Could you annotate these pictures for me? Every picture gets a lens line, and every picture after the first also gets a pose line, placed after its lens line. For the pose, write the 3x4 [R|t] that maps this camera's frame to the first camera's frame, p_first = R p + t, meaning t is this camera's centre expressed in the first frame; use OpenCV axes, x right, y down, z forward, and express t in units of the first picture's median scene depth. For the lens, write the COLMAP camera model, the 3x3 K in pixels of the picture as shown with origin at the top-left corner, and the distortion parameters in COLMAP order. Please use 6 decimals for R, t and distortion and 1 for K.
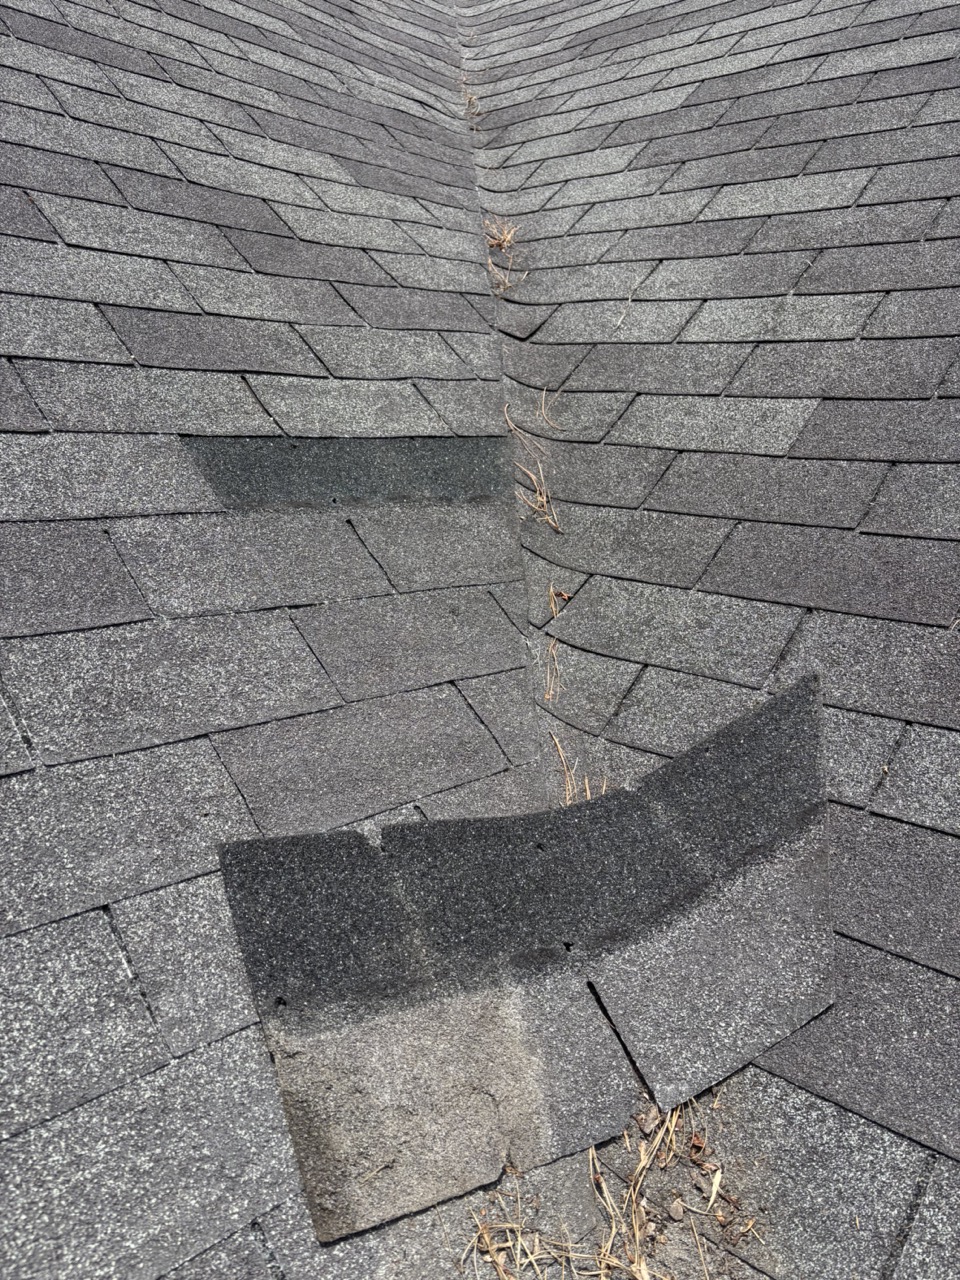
lens RADIAL K [[956.8, 0, 481.2], [0, 956.8, 647.9], [0, 0, 1]] dist [0.026694, -0.024945]
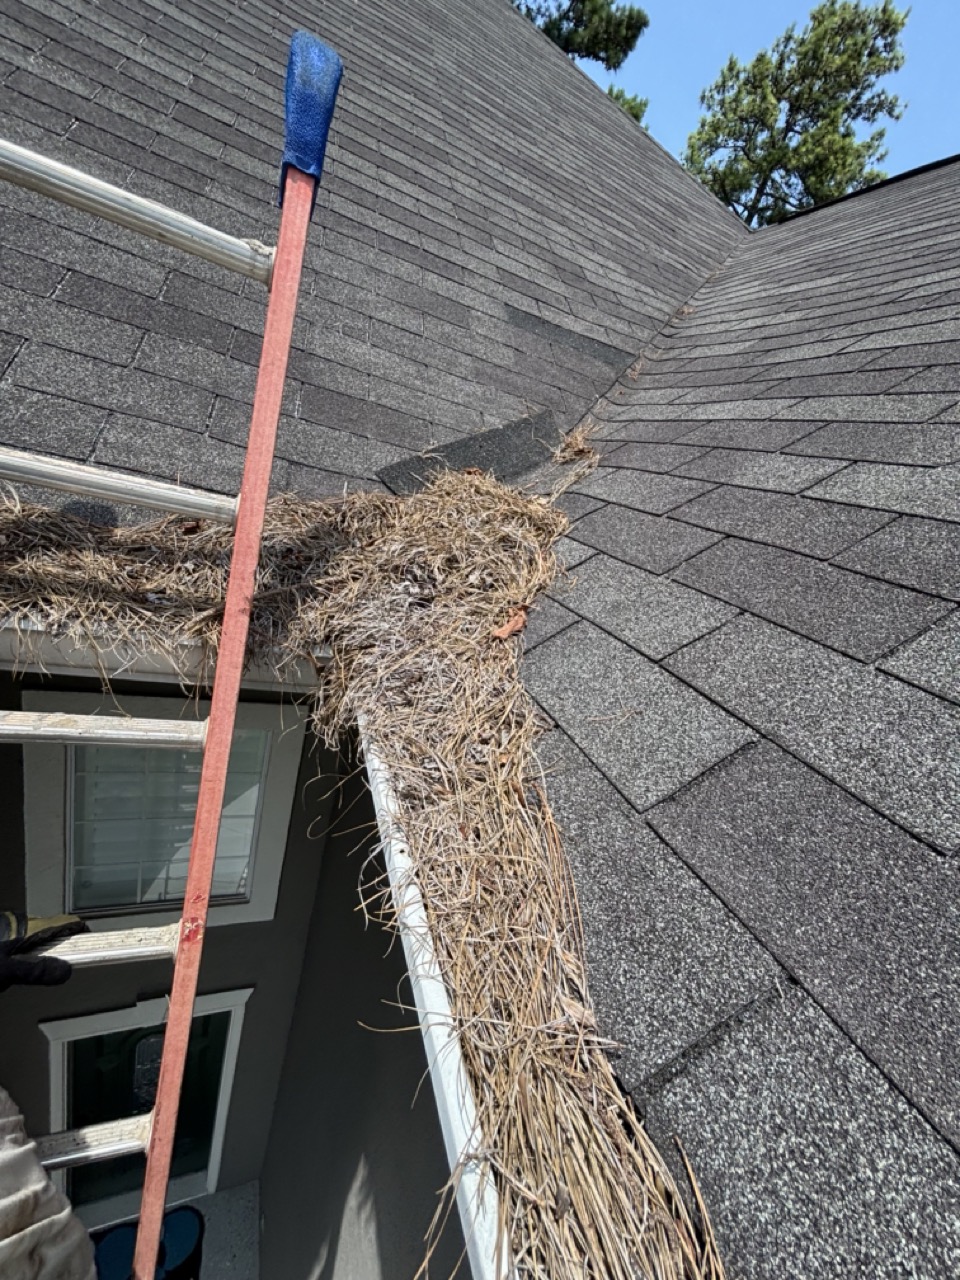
lens RADIAL K [[515.7, 0, 480.1], [0, 515.7, 642.1], [0, 0, 1]] dist [0.001181, -0.001982]
pose [[0.873279, 0.328268, -0.360032, 0.493388], [-0.324844, 0.943030, 0.071902, 0.625915], [0.363124, 0.054164, 0.930165, -0.410440]]
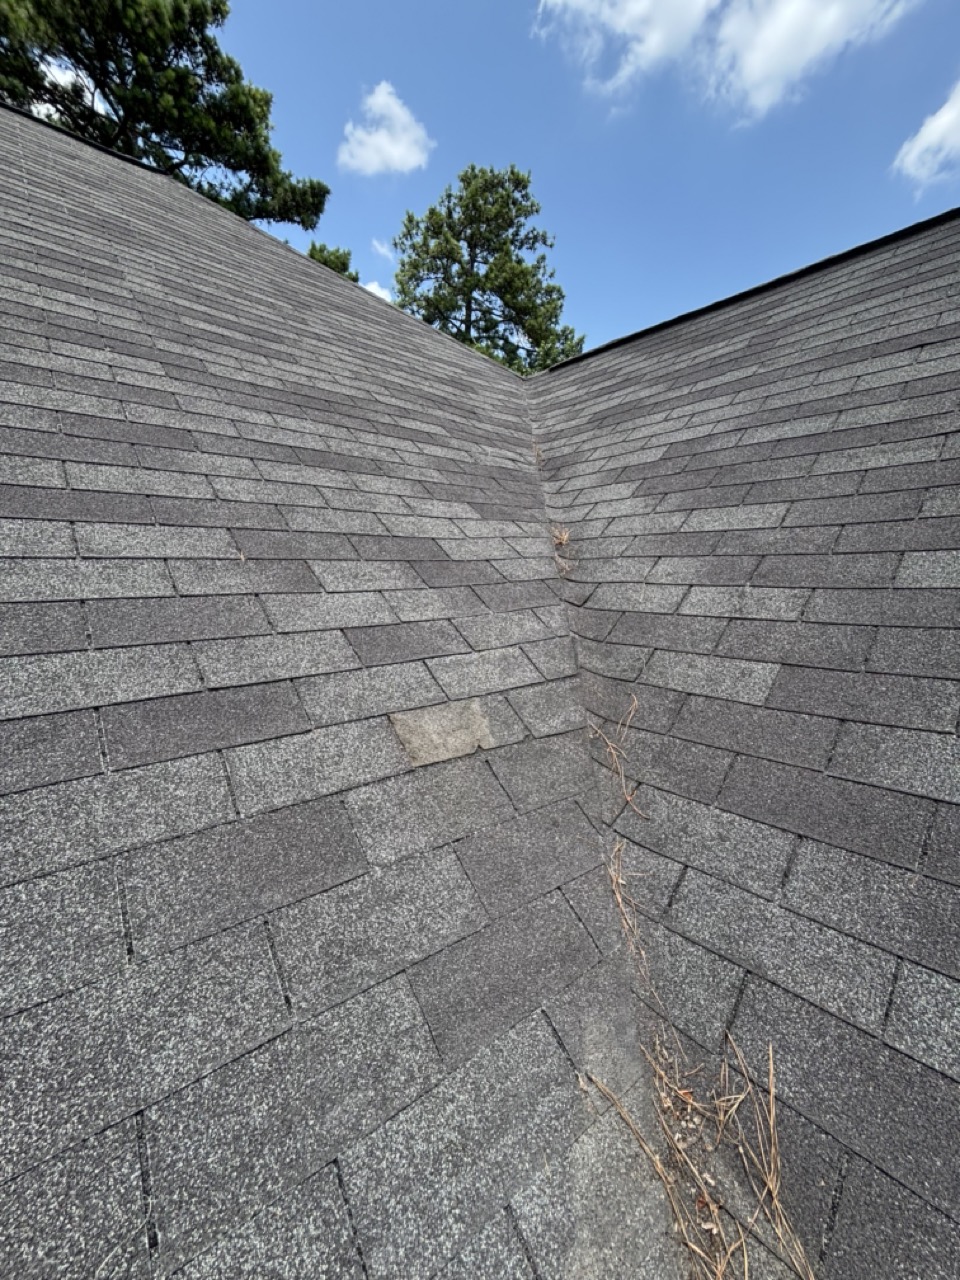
lens RADIAL K [[515.7, 0, 481.4], [0, 515.7, 636.5], [0, 0, 1]] dist [0.001181, -0.001982]
pose [[0.992998, -0.028645, -0.114607, -0.040764], [0.014020, 0.991875, -0.126439, -0.223966], [0.117297, 0.123947, 0.985332, 0.108938]]
